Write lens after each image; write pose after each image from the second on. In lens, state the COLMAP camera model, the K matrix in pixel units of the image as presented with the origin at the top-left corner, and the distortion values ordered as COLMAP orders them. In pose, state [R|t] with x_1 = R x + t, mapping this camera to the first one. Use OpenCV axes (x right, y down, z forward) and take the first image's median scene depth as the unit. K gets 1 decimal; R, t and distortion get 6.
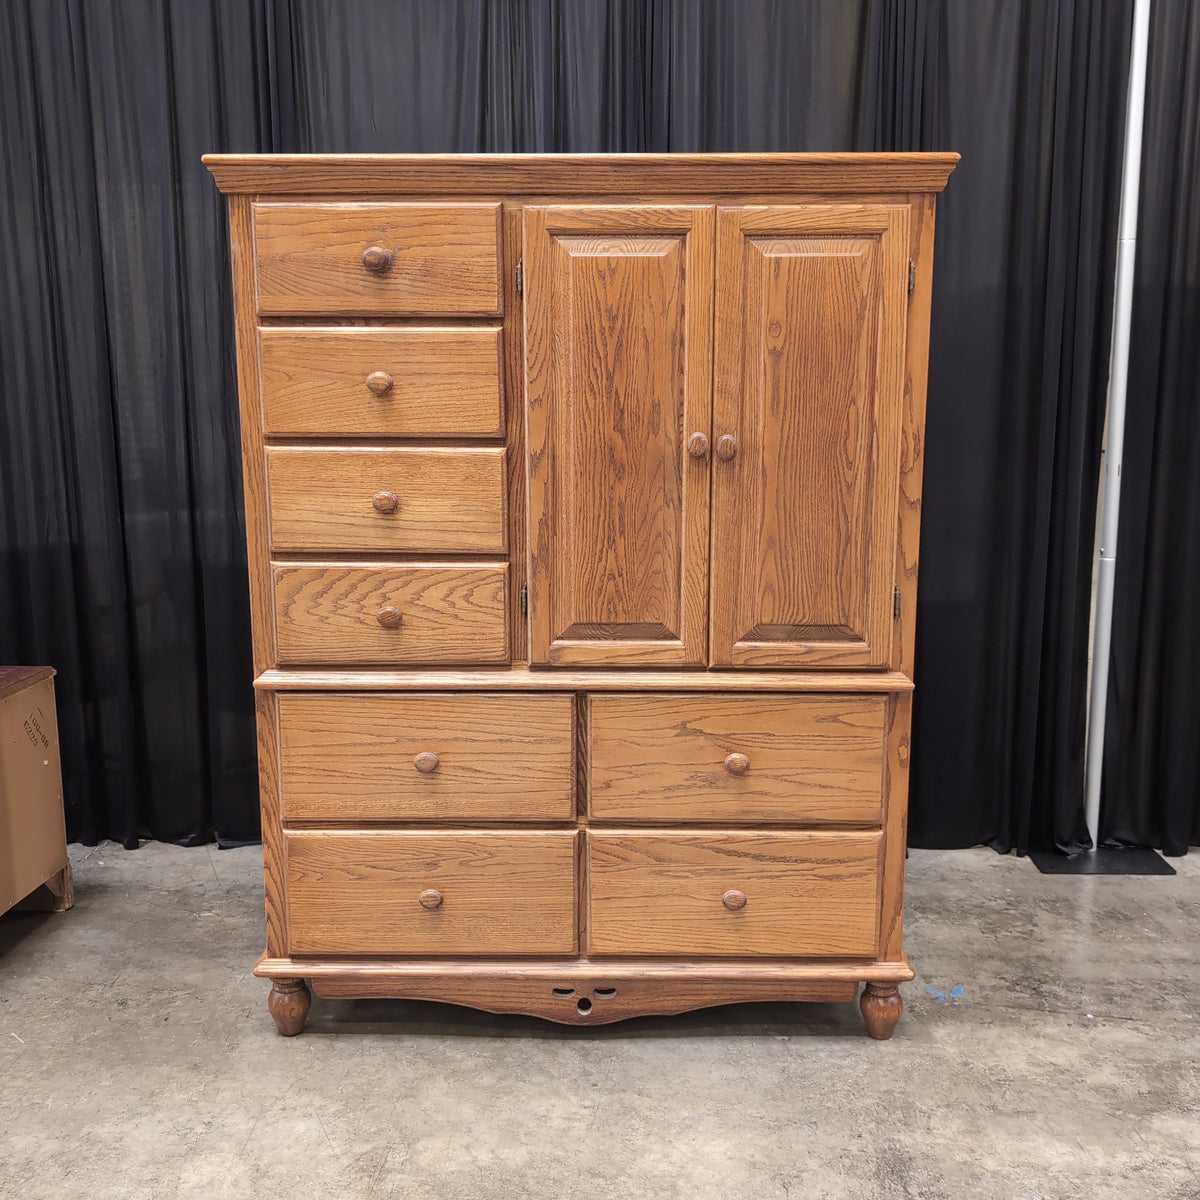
lens RADIAL K [[1339.5, 0, 599.2], [0, 1339.5, 601.4], [0, 0, 1]] dist [0.009304, 0.000000]
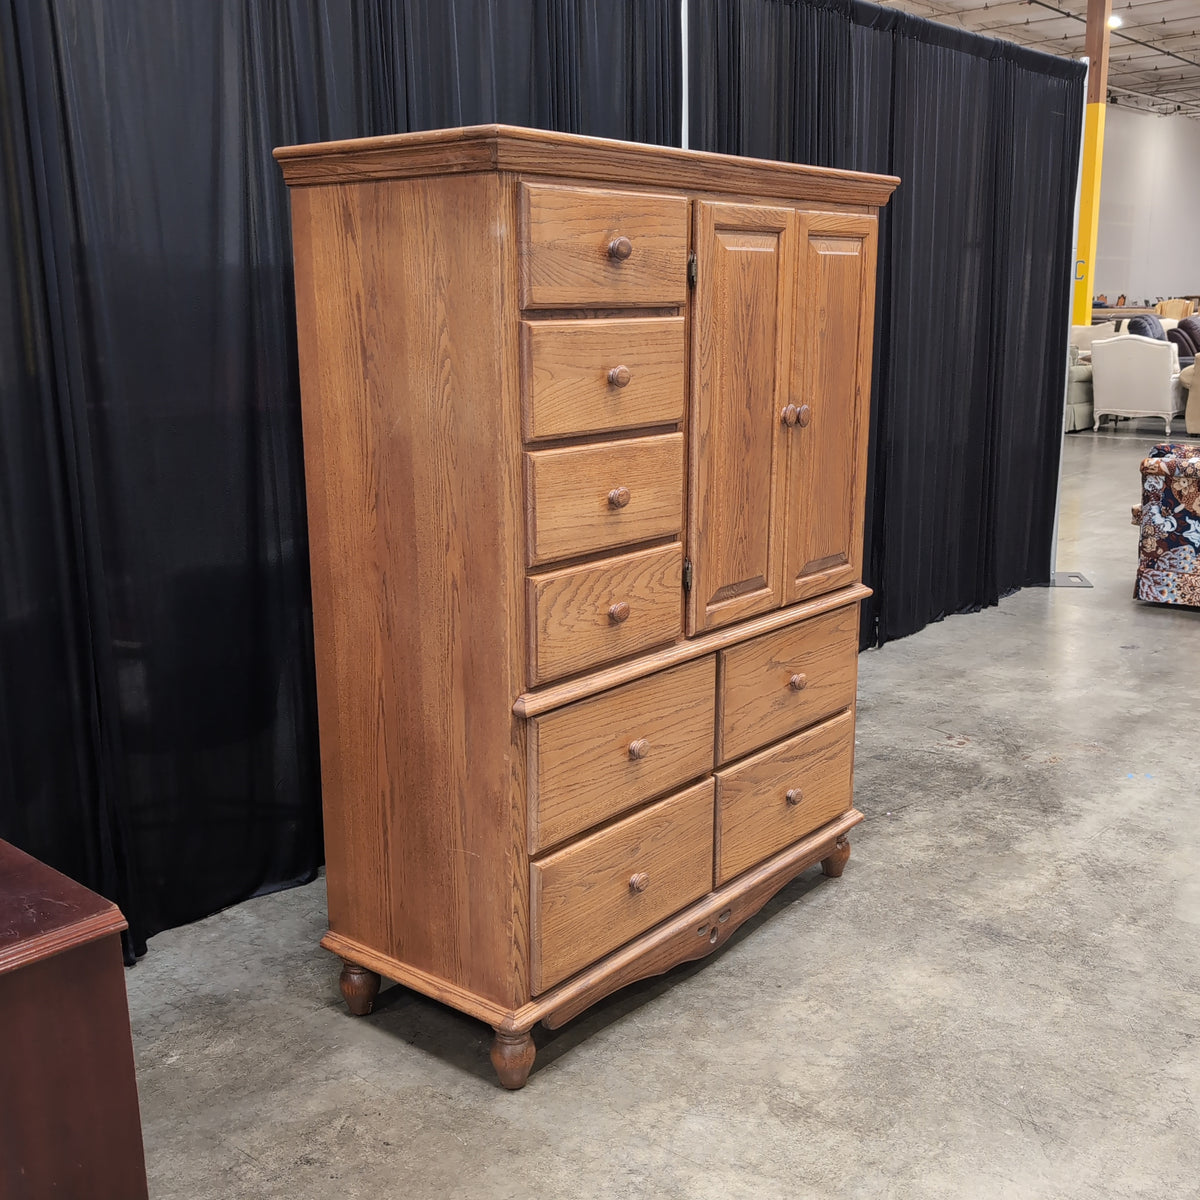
lens RADIAL K [[1339.5, 0, 599.6], [0, 1339.5, 599.6], [0, 0, 1]] dist [0.009304, 0.000000]
pose [[0.626627, -0.176981, 0.758957, -0.922976], [0.149112, 0.983108, 0.106138, -0.106098], [-0.764921, 0.046661, 0.642432, 0.381888]]
